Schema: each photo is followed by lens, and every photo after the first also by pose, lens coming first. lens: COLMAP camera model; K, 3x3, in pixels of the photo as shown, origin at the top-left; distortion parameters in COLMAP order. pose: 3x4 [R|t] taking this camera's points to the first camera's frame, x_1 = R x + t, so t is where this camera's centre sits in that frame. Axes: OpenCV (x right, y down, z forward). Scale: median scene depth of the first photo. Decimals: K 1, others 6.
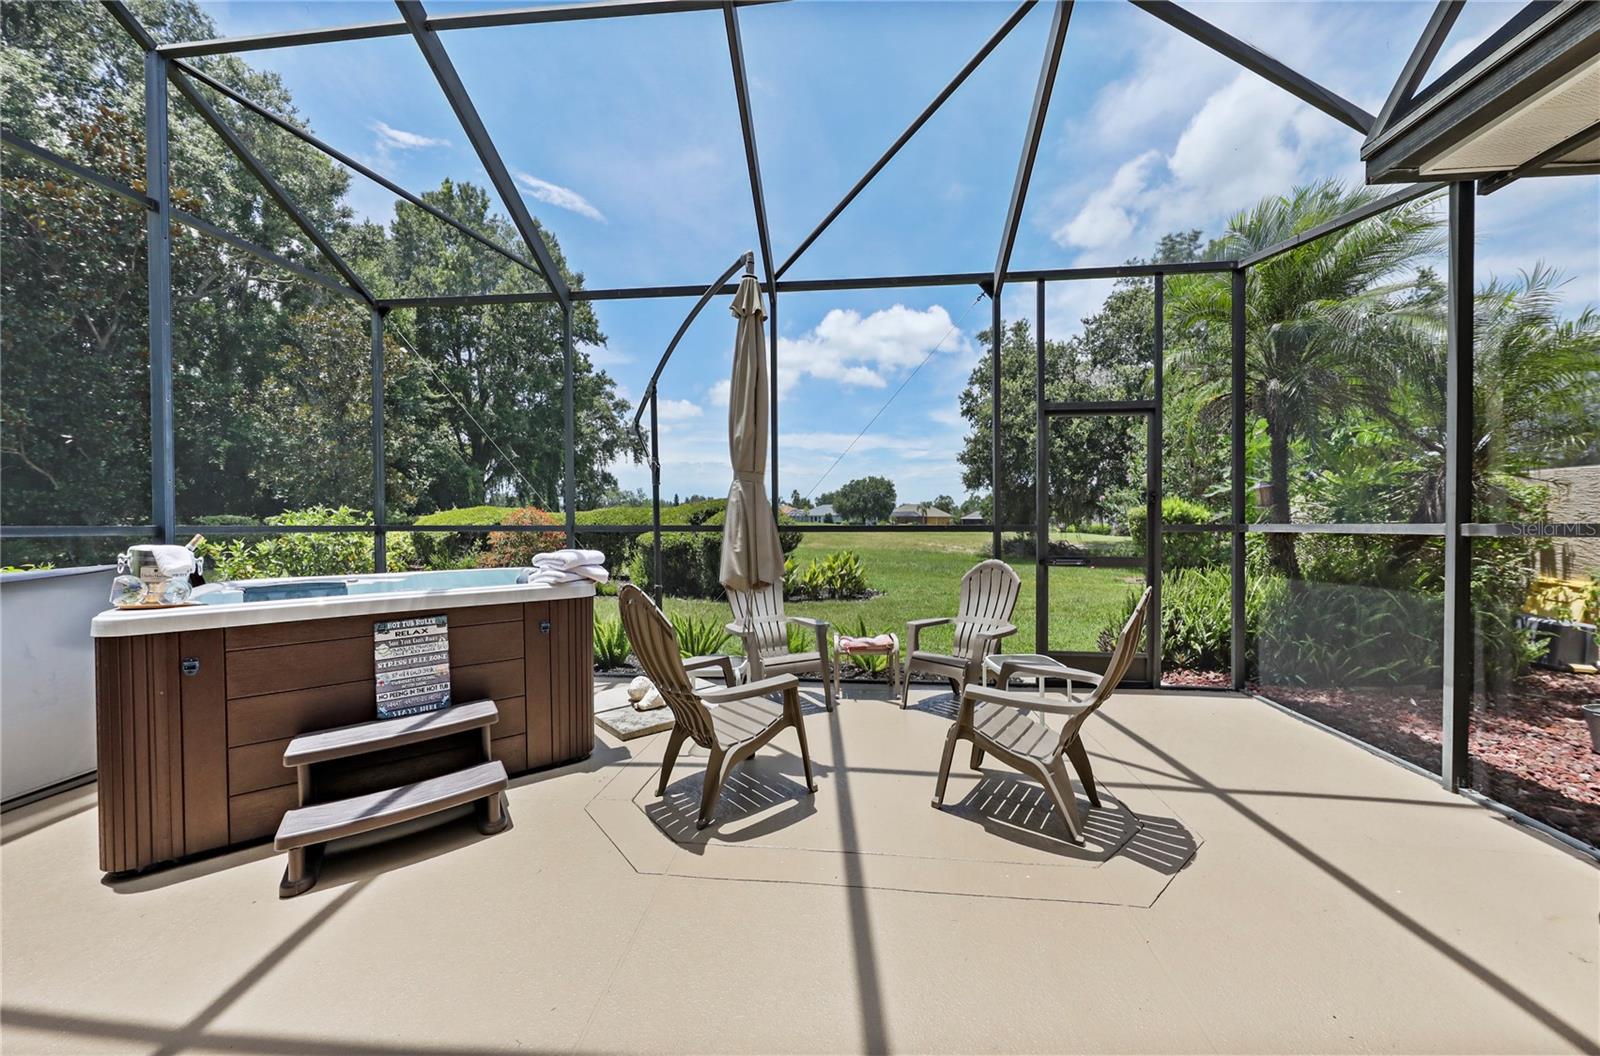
lens RADIAL K [[735.9, 0, 801.5], [0, 735.9, 537.3], [0, 0, 1]] dist [-0.001708, -0.000489]
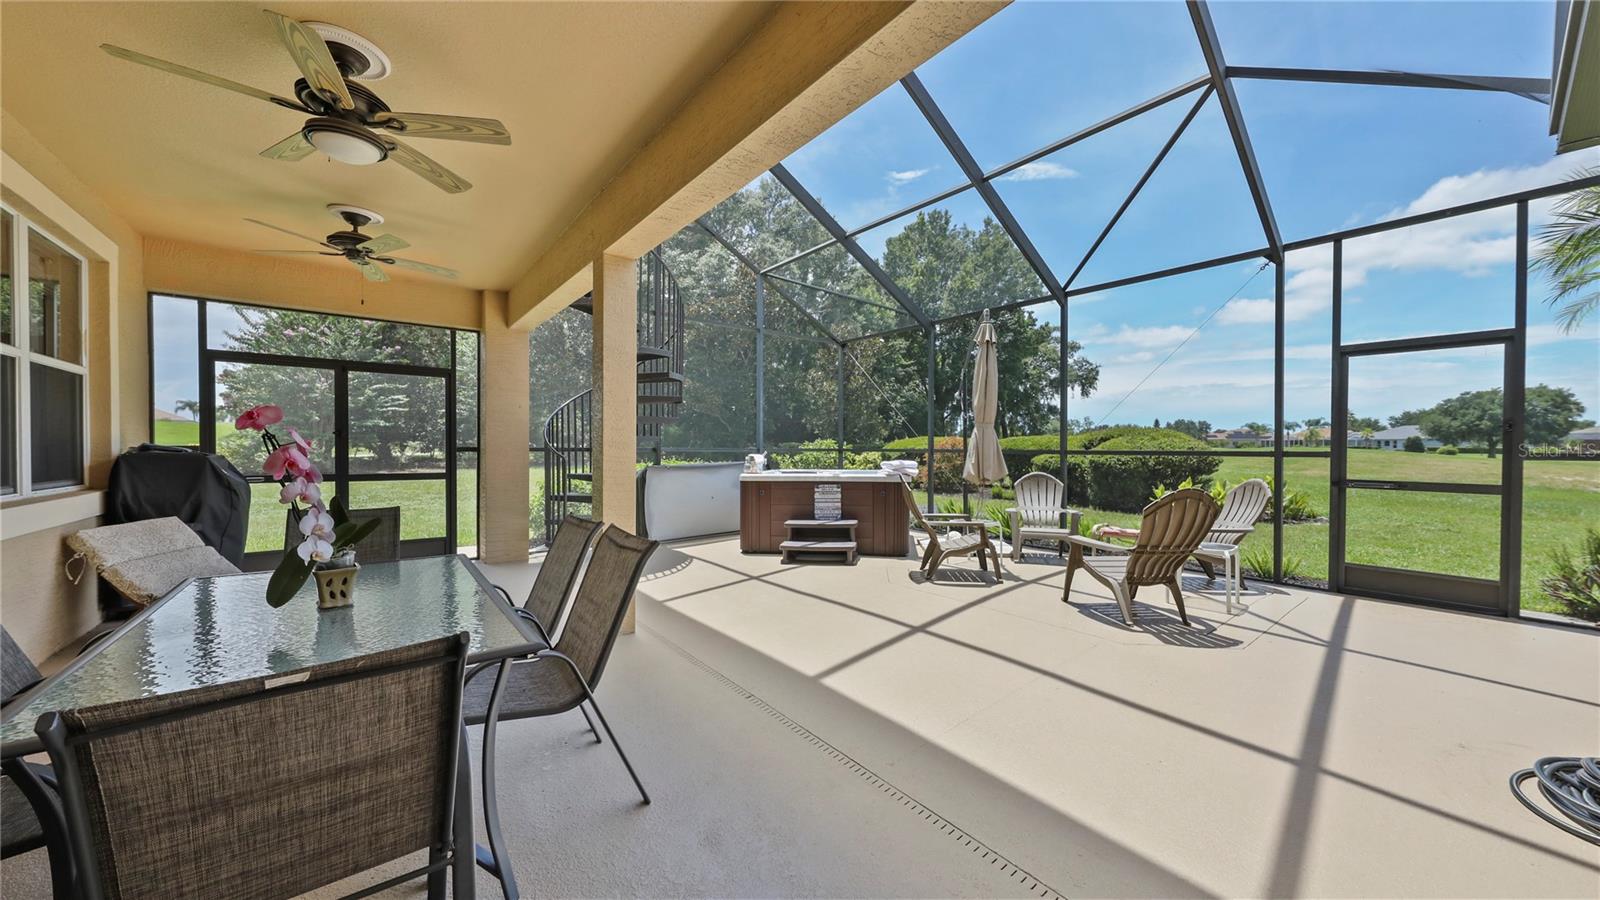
lens RADIAL K [[552.8, 0, 799.0], [0, 552.8, 451.5], [0, 0, 1]] dist [-0.001001, -0.000451]
pose [[0.787442, 0.009429, -0.616316, 0.455705], [-0.016577, 0.999845, -0.005882, 0.005216], [0.616165, 0.014848, 0.787477, -0.468809]]
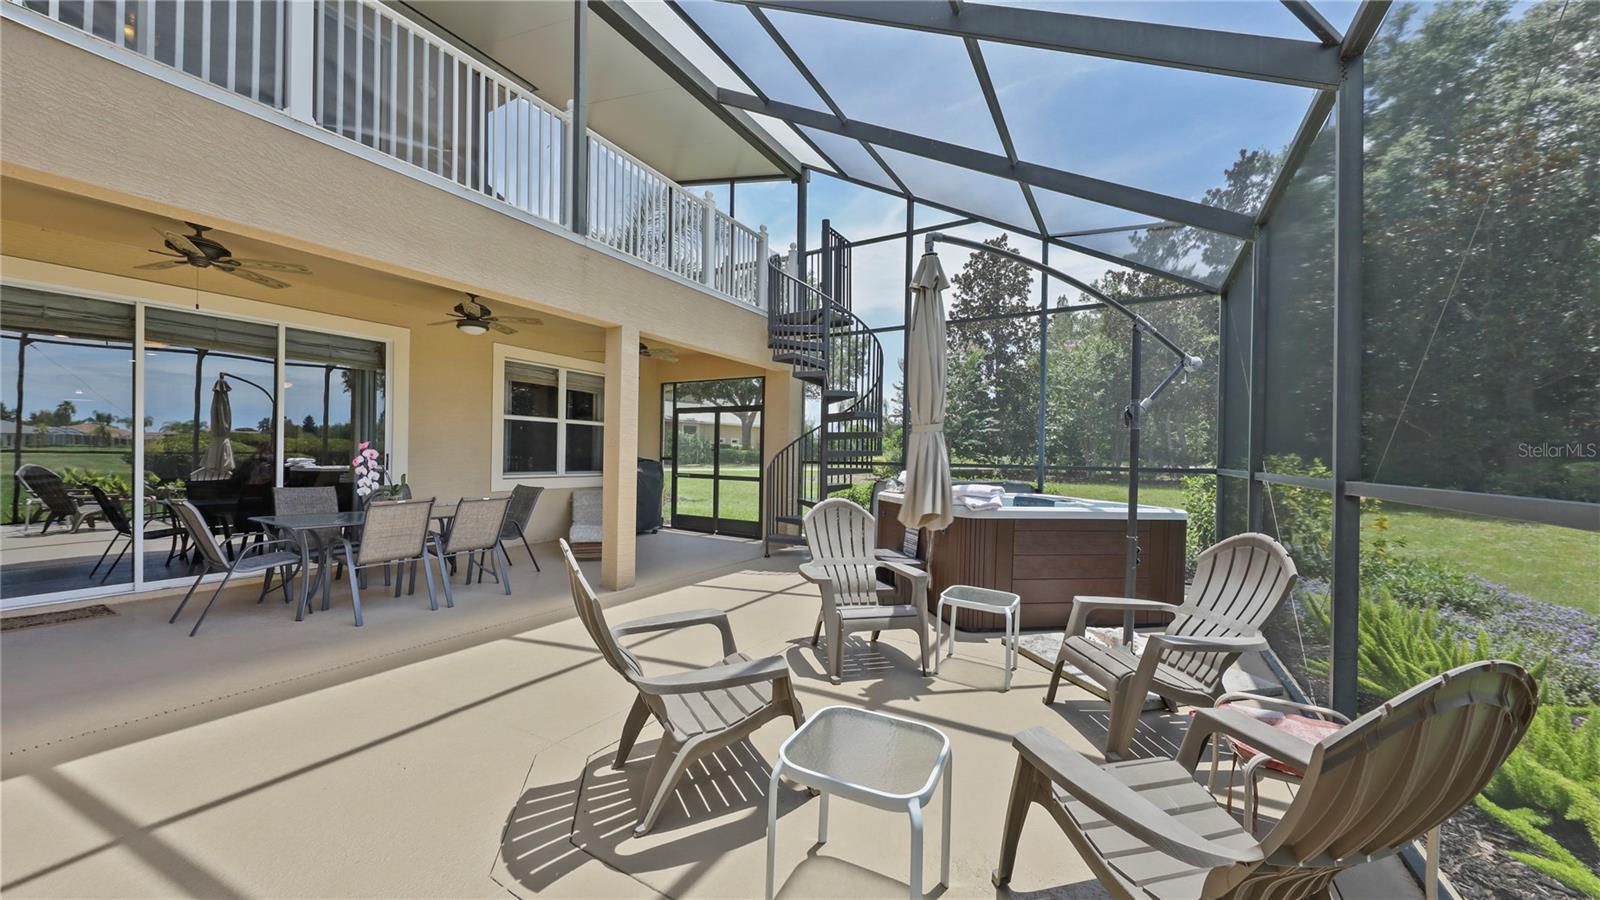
lens RADIAL K [[552.8, 0, 799.0], [0, 552.8, 451.5], [0, 0, 1]] dist [-0.001001, -0.000451]
pose [[-0.298314, -0.014834, -0.954352, 0.840945], [-0.026236, 0.999629, -0.007337, -0.022999], [0.954107, 0.022850, -0.298592, 1.173827]]
